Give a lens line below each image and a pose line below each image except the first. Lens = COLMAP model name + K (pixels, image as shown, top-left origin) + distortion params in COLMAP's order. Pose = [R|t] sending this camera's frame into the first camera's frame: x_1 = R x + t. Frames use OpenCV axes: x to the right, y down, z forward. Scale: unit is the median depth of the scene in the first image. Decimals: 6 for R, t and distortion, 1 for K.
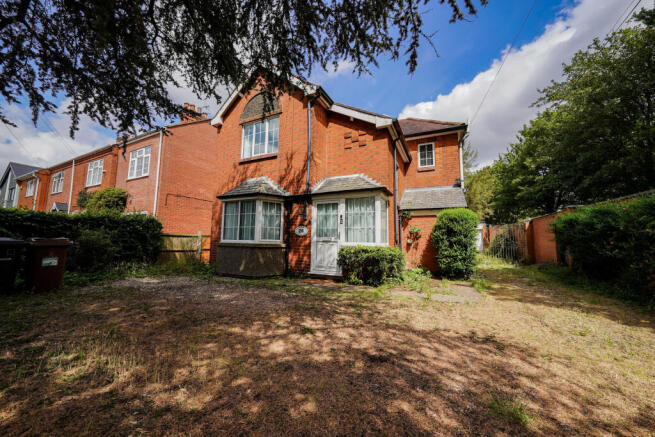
lens RADIAL K [[225.6, 0, 327.5], [0, 225.6, 218.5], [0, 0, 1]] dist [-0.027574, 0.000065]
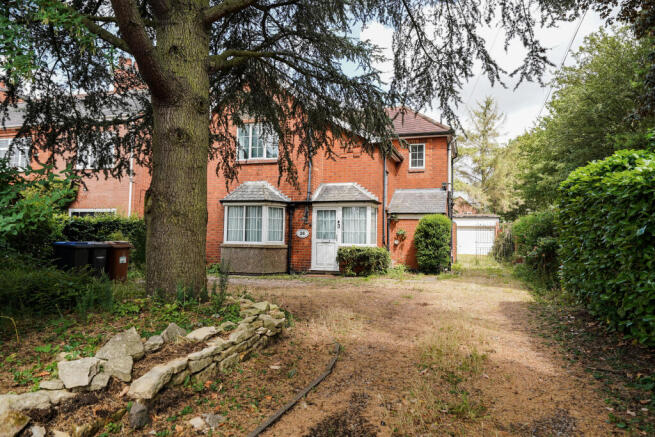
lens RADIAL K [[465.7, 0, 327.5], [0, 465.7, 218.5], [0, 0, 1]] dist [0.002497, 0.000335]
pose [[0.990399, 0.006018, 0.138107, -0.312223], [-0.013975, 0.998293, 0.056716, -0.153539], [-0.137530, -0.058102, 0.988792, -1.323725]]
